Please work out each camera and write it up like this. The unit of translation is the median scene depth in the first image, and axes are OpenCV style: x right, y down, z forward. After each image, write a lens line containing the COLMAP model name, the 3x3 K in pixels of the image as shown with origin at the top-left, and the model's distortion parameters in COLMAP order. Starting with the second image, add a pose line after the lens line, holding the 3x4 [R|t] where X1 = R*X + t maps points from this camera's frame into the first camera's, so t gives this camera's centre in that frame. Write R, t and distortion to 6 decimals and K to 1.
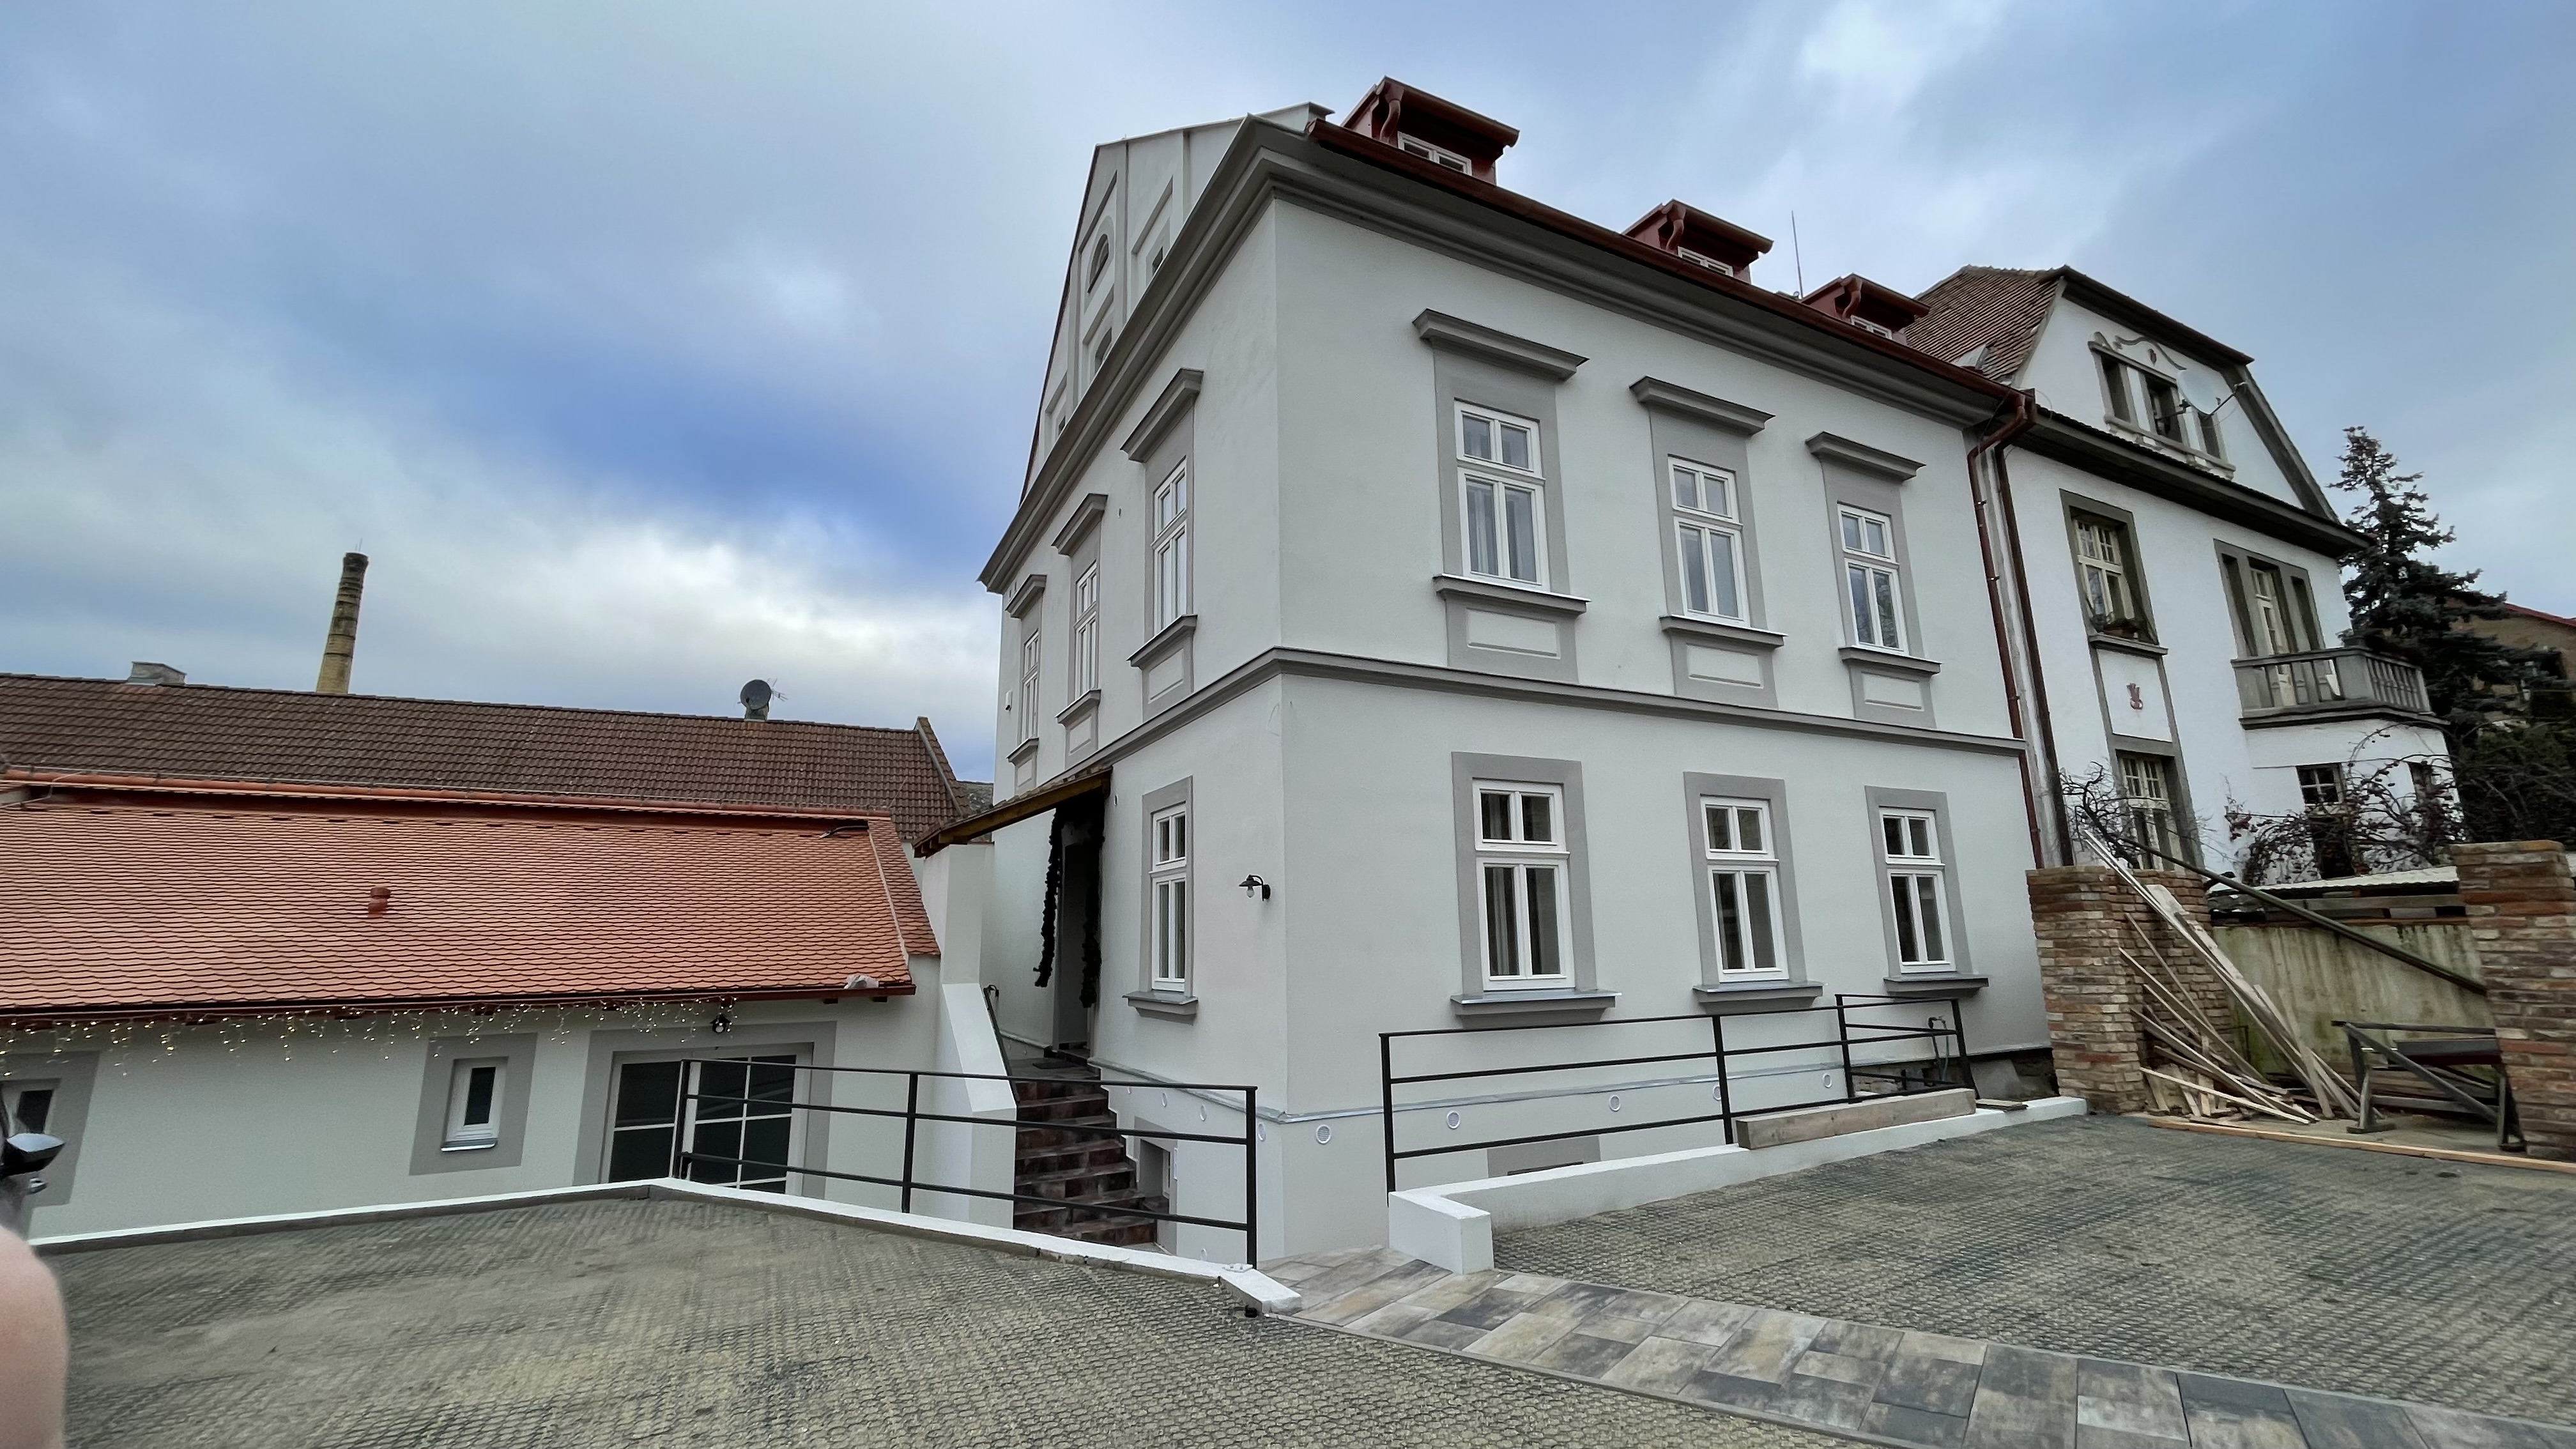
lens RADIAL K [[1037.5, 0, 1290.2], [0, 1037.5, 699.7], [0, 0, 1]] dist [-0.015052, 0.000066]
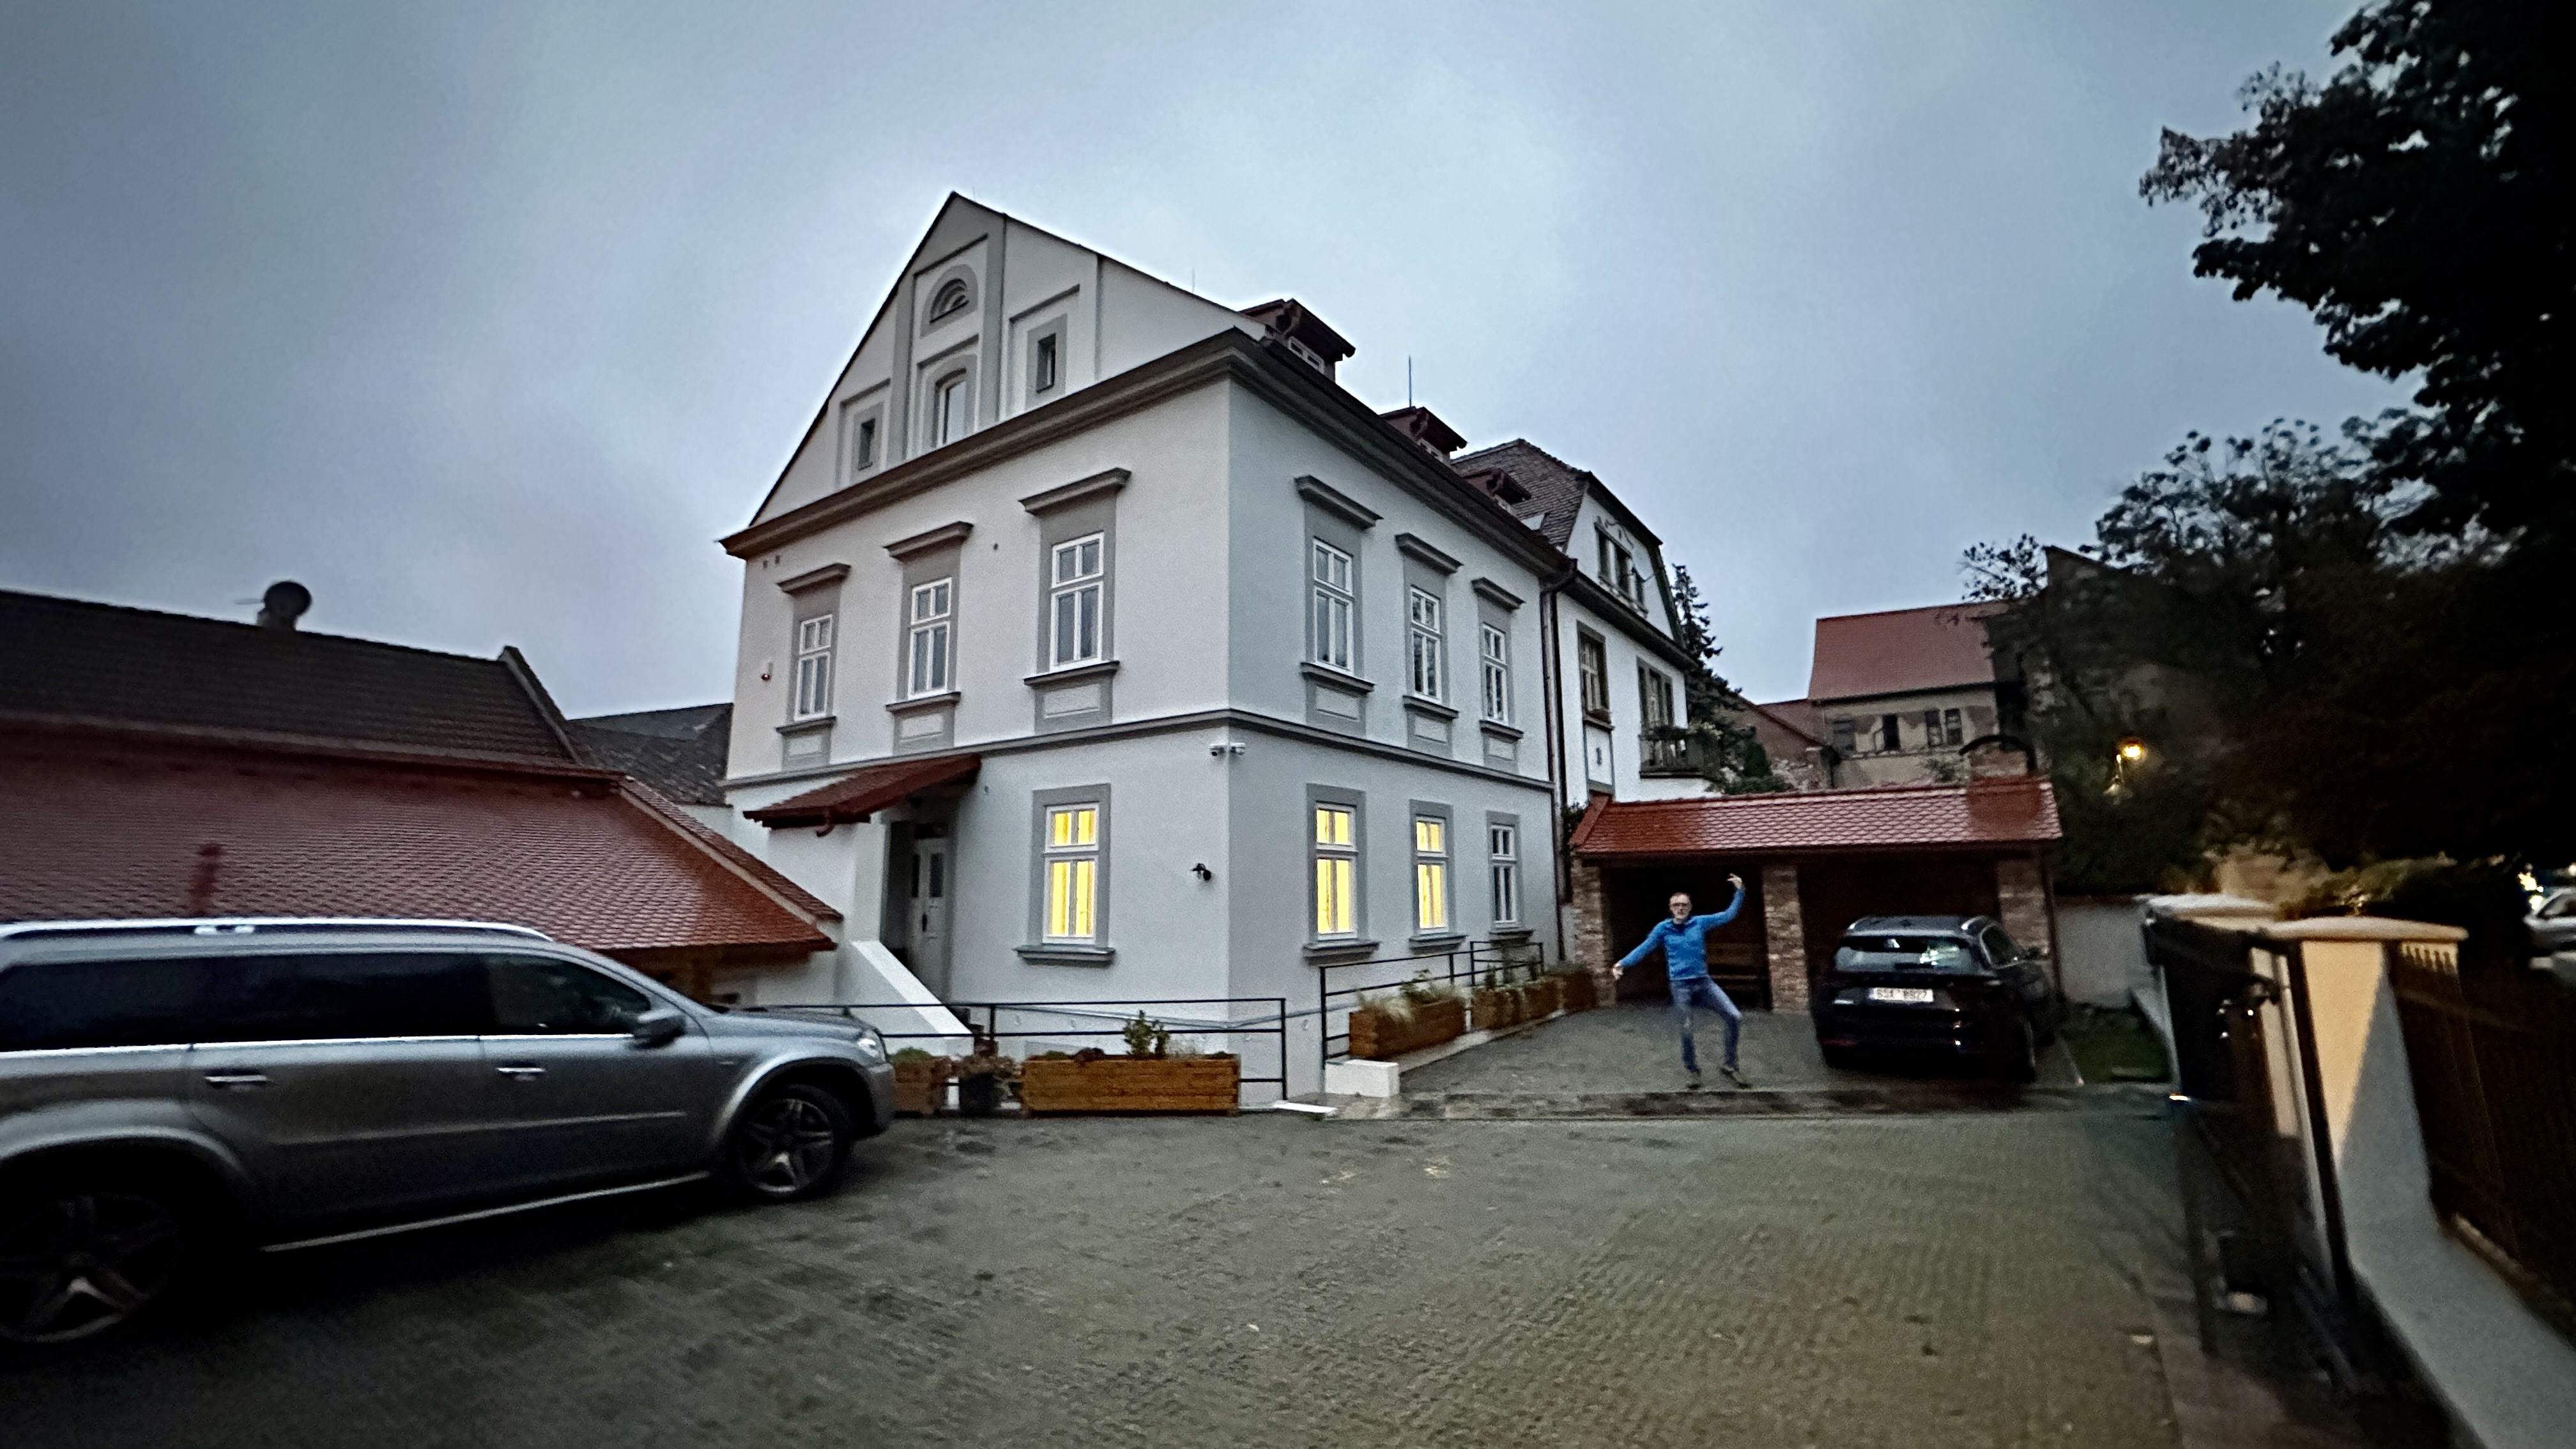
lens RADIAL K [[1025.4, 0, 1288.0], [0, 1025.4, 724.5], [0, 0, 1]] dist [0.000022, 0.000003]
pose [[0.880166, 0.074851, 0.468727, -0.360040], [-0.094554, 0.995346, 0.018603, -0.037306], [-0.465153, -0.060694, 0.883147, -0.178960]]
